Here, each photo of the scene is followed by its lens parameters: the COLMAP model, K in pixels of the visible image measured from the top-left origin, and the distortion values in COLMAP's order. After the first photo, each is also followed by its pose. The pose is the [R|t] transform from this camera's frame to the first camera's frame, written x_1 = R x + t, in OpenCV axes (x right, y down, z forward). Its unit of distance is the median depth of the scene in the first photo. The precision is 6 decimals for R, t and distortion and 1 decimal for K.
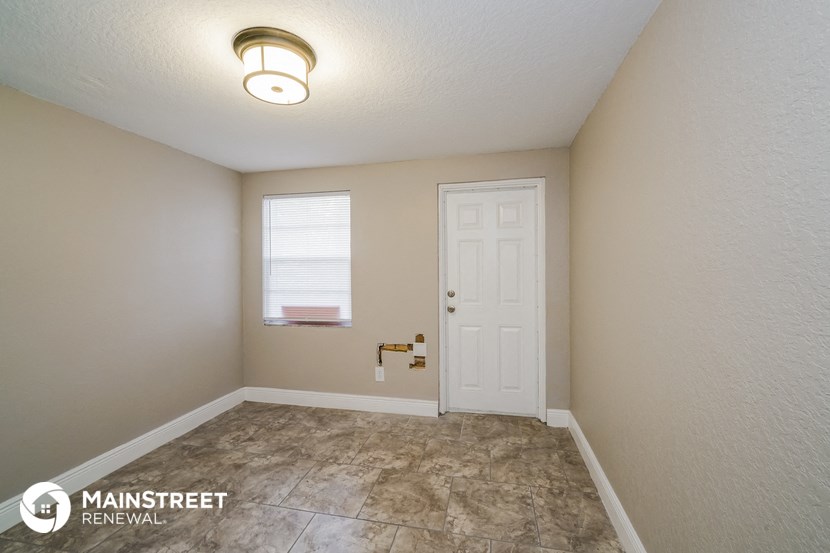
lens RADIAL K [[339.0, 0, 413.0], [0, 339.0, 282.3], [0, 0, 1]] dist [0.016180, 0.000477]
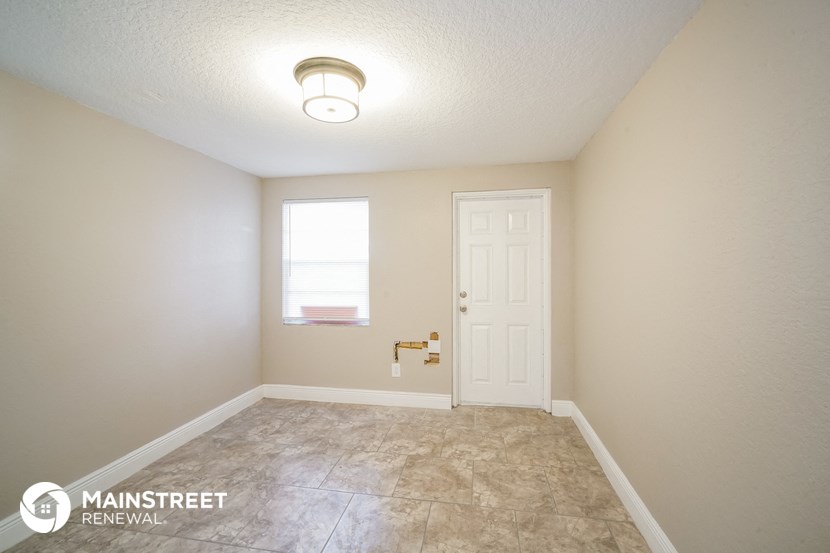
lens RADIAL K [[339.0, 0, 418.3], [0, 339.0, 284.3], [0, 0, 1]] dist [0.016180, 0.000477]
pose [[0.998792, 0.002847, 0.049063, -0.101127], [-0.002830, 0.999996, -0.000416, 0.002663], [-0.049064, 0.000277, 0.998796, -0.077940]]
